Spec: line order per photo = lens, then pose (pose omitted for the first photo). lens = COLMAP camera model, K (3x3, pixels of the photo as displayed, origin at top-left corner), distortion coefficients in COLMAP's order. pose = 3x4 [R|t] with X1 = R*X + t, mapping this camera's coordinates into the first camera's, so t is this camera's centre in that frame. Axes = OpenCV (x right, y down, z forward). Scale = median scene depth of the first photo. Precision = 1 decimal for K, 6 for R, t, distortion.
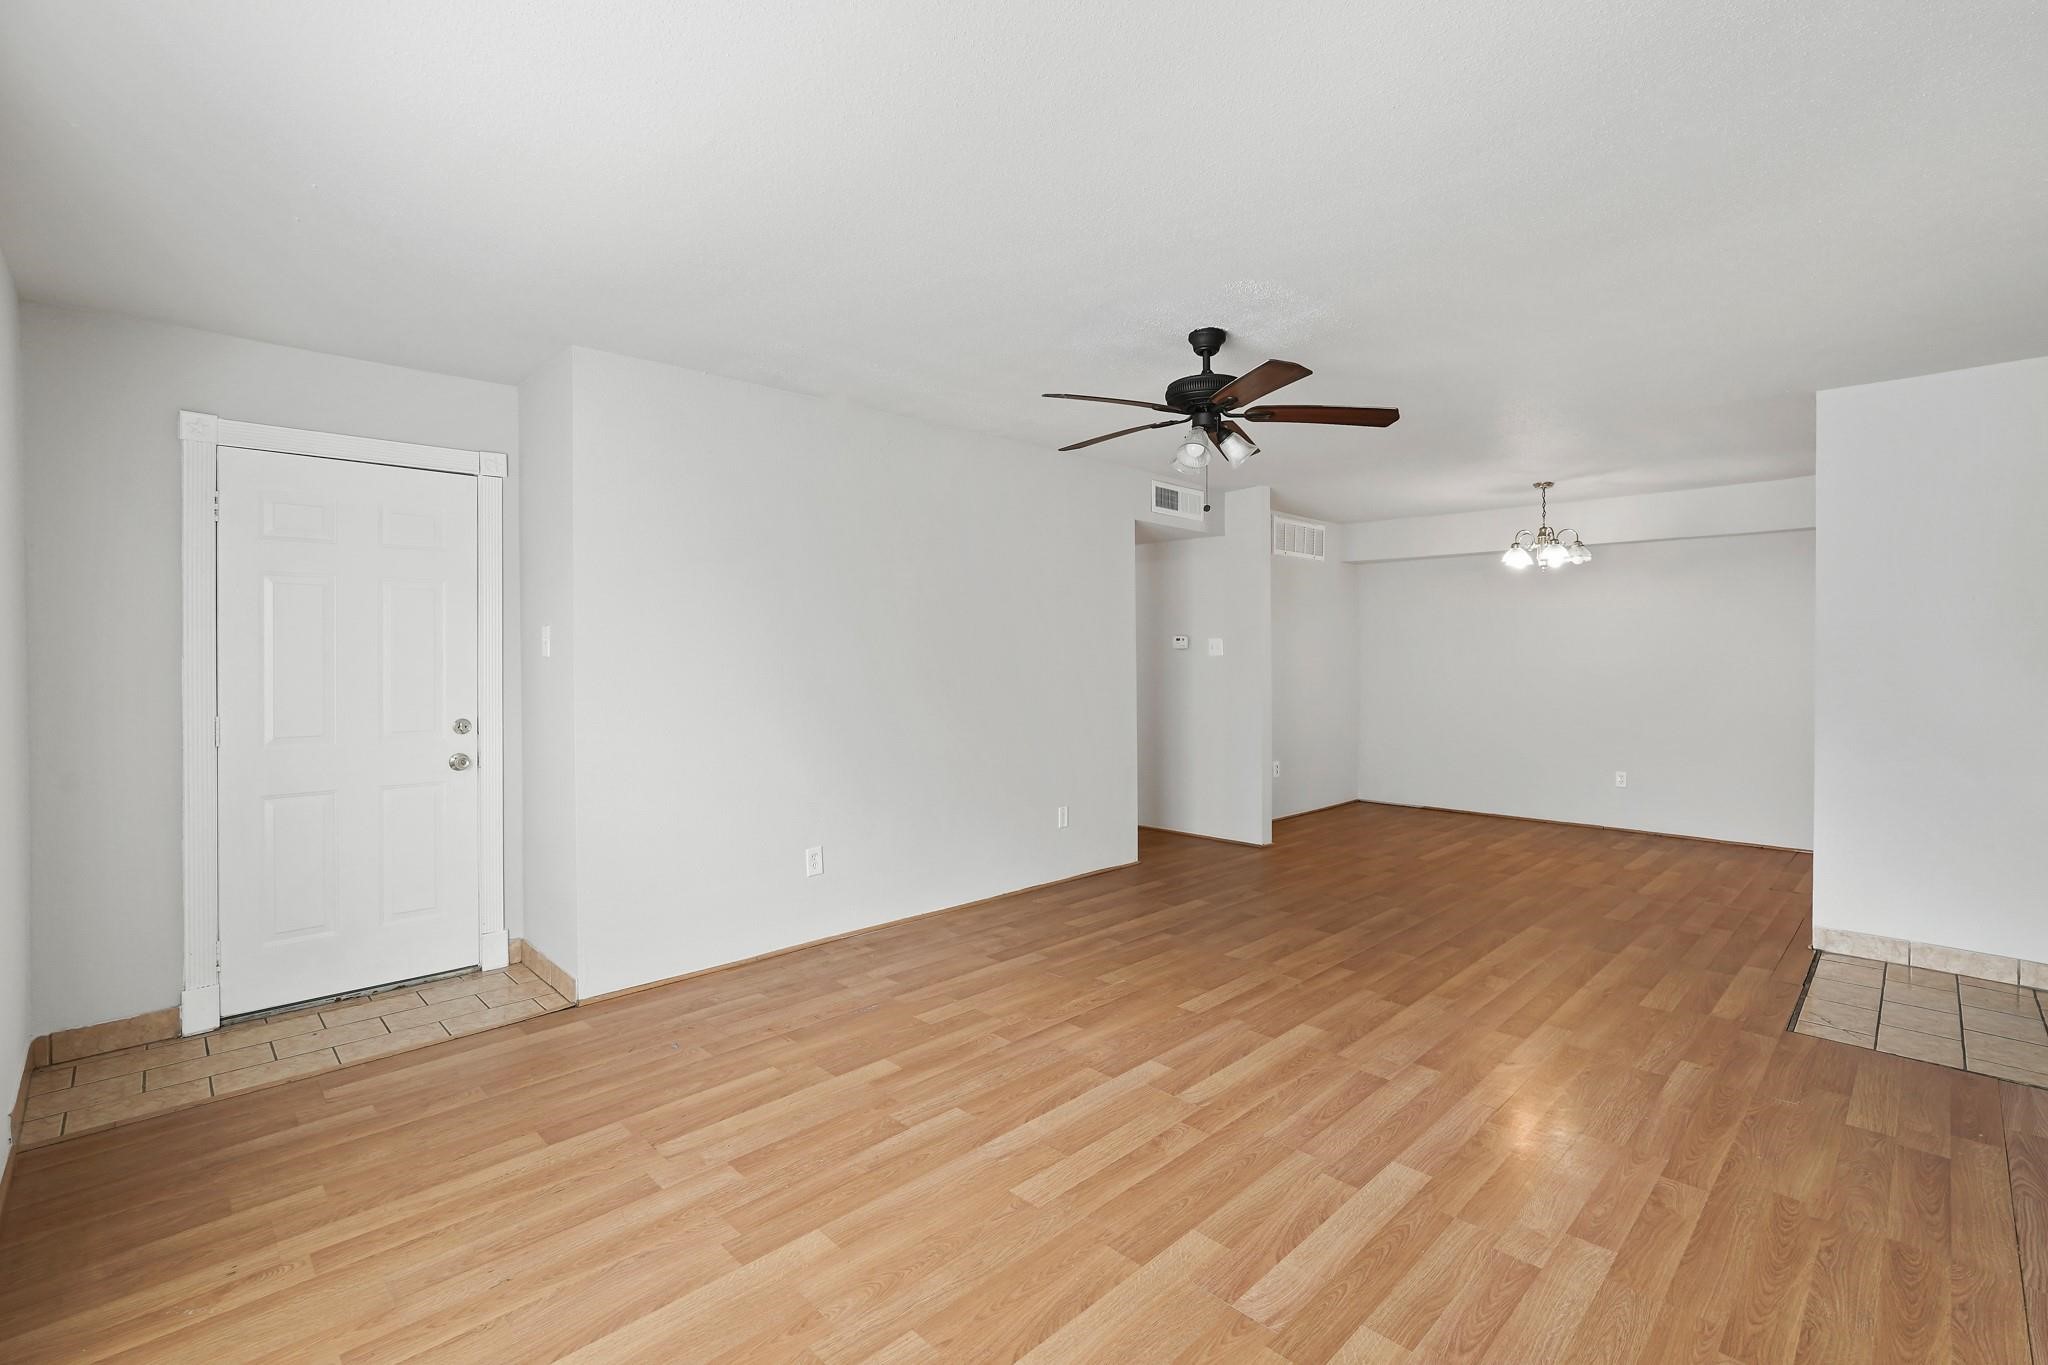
lens RADIAL K [[915.6, 0, 1016.4], [0, 915.6, 667.3], [0, 0, 1]] dist [-0.007765, 0.000925]
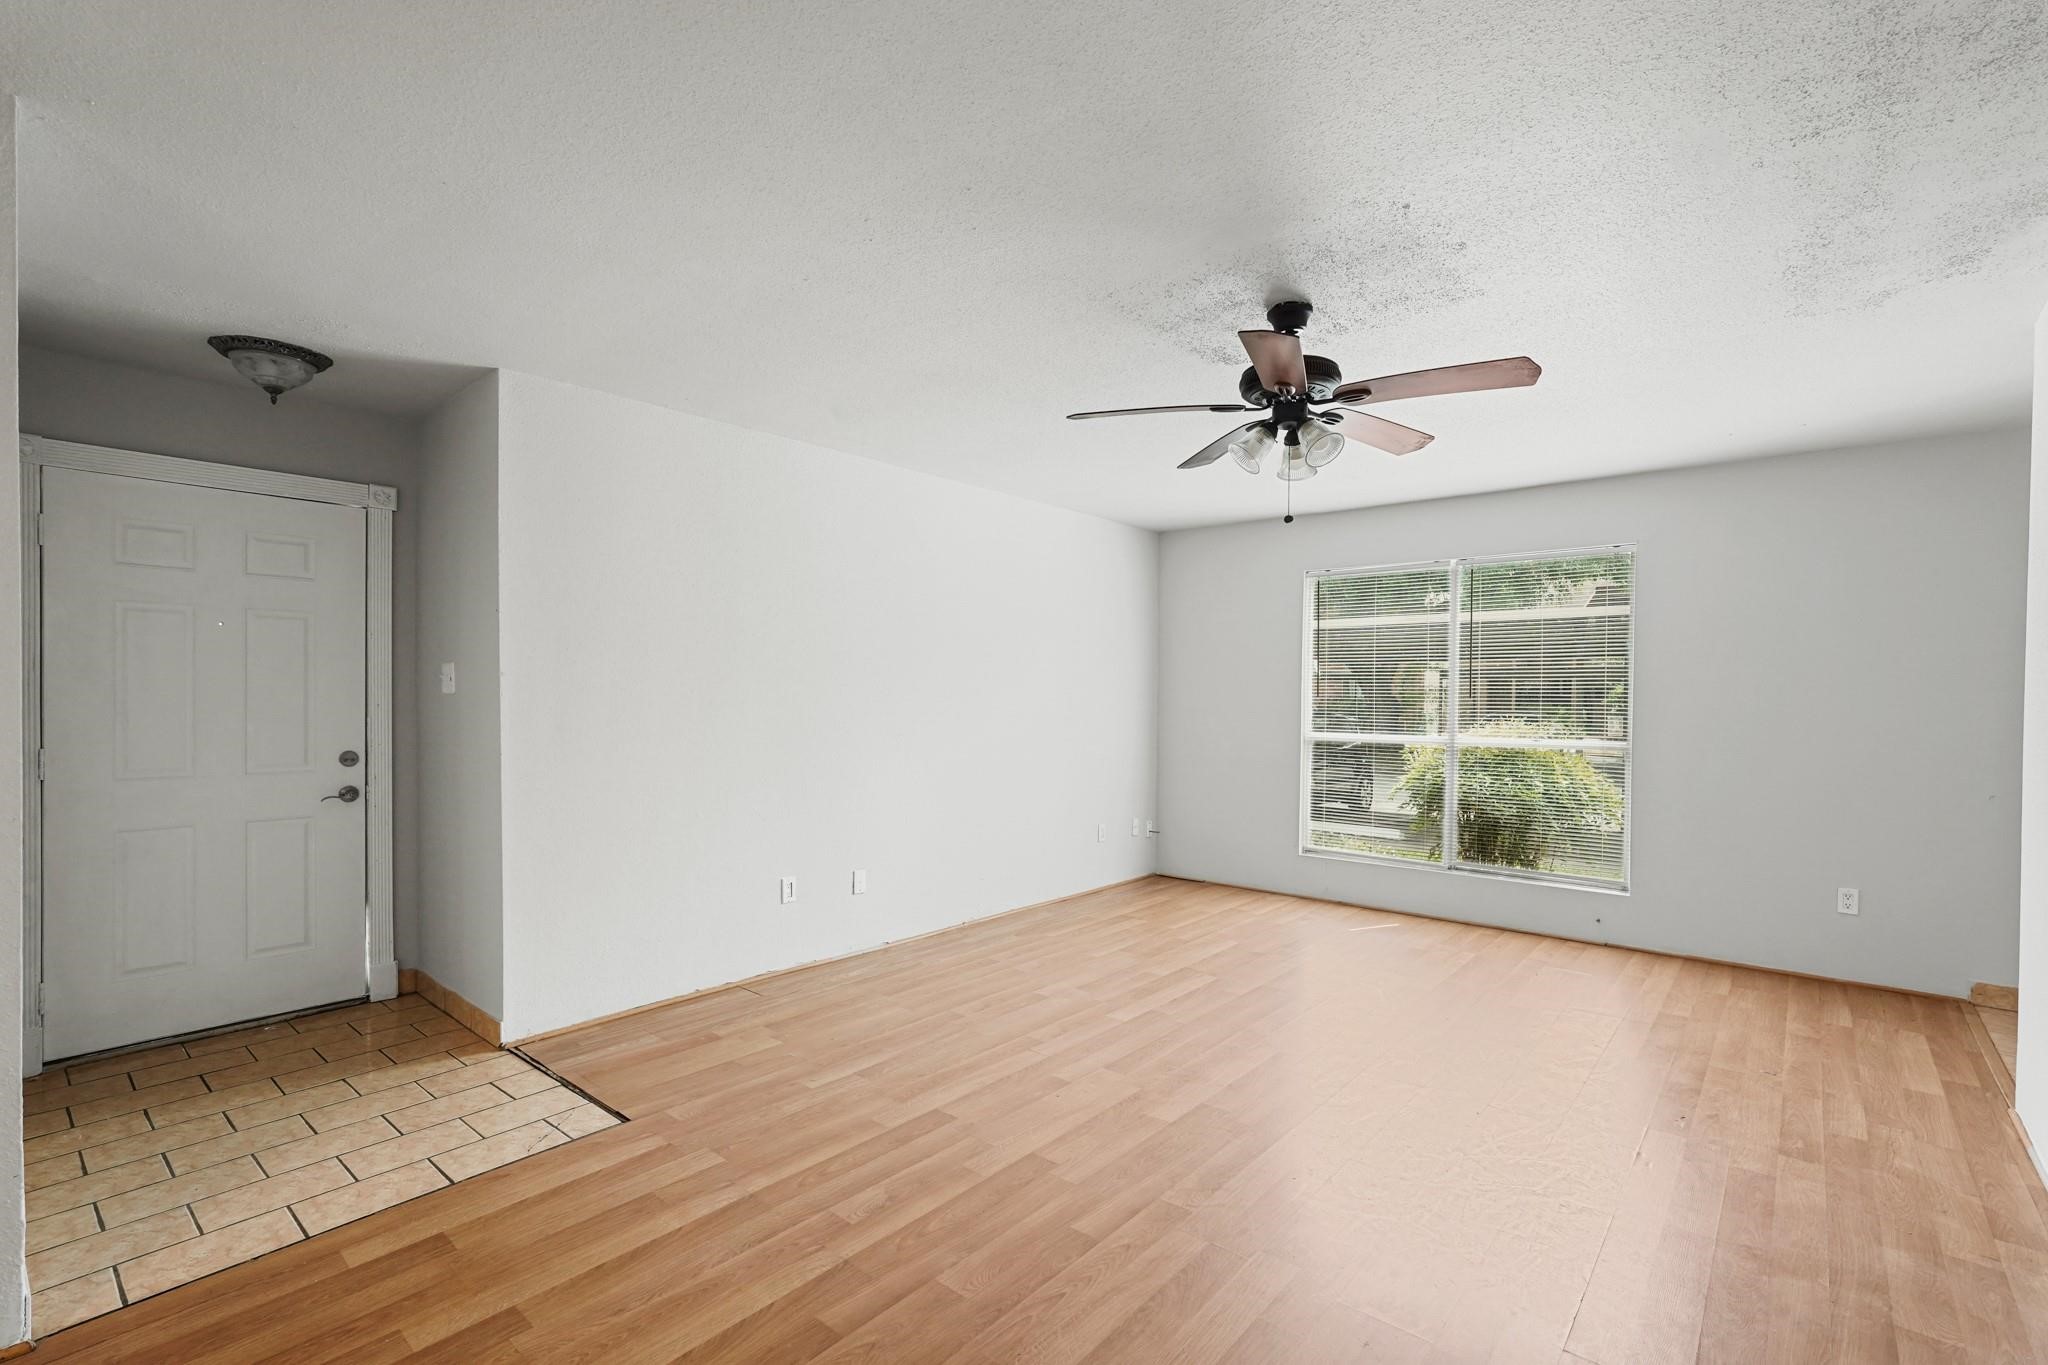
lens RADIAL K [[915.6, 0, 1016.4], [0, 915.6, 667.3], [0, 0, 1]] dist [-0.007765, 0.000925]
pose [[-0.996699, -0.004109, -0.081080, 0.623008], [-0.002879, 0.999879, -0.015279, -0.029511], [0.081133, -0.014995, -0.996590, 2.179233]]
